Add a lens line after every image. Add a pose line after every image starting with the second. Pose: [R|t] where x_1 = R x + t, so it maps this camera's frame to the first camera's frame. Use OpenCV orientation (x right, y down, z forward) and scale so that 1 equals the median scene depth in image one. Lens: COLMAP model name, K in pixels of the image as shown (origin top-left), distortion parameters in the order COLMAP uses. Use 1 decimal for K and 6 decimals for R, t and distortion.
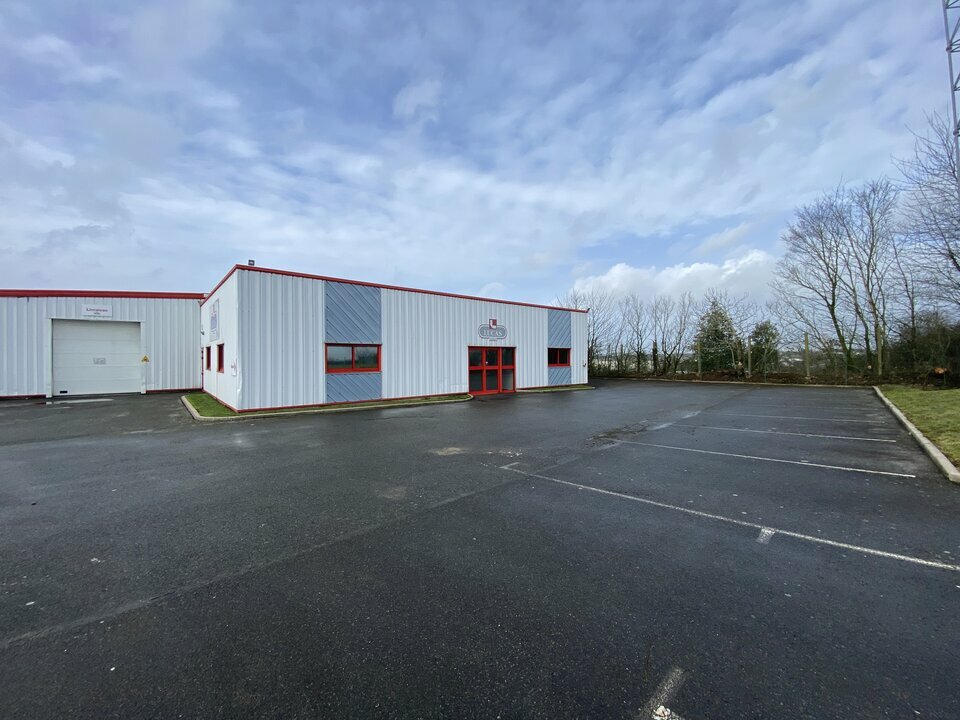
lens RADIAL K [[397.9, 0, 465.6], [0, 397.9, 360.7], [0, 0, 1]] dist [0.000238, -0.000036]
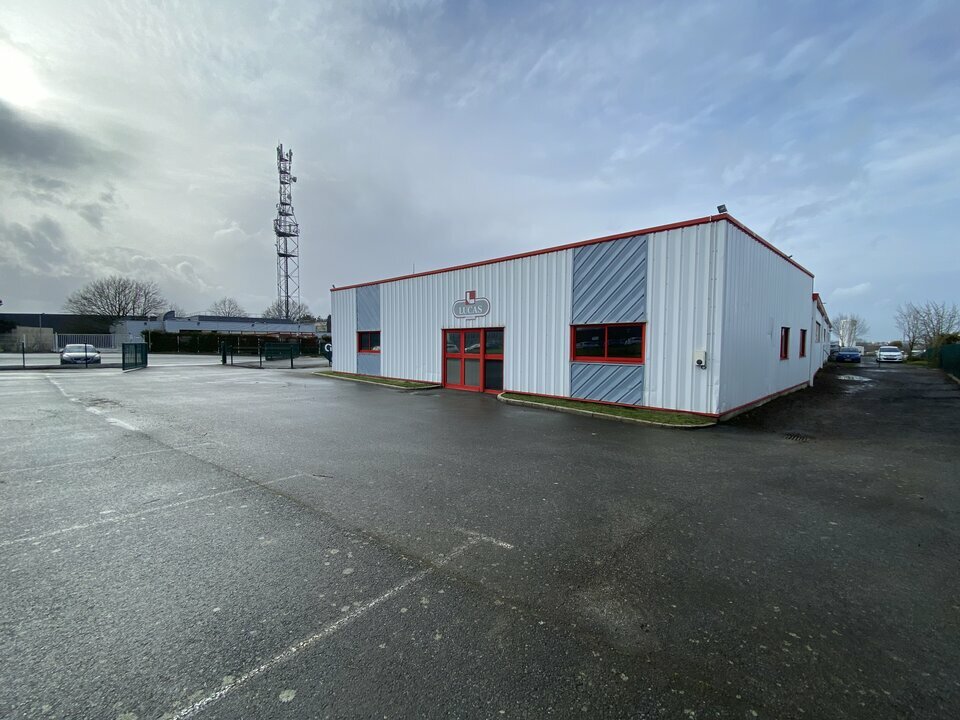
lens RADIAL K [[397.9, 0, 465.6], [0, 397.9, 360.7], [0, 0, 1]] dist [0.000238, -0.000036]
pose [[0.079355, 0.051887, -0.995495, 0.808102], [-0.009538, 0.998638, 0.051291, -0.012552], [0.996801, 0.005425, 0.079742, 0.927376]]
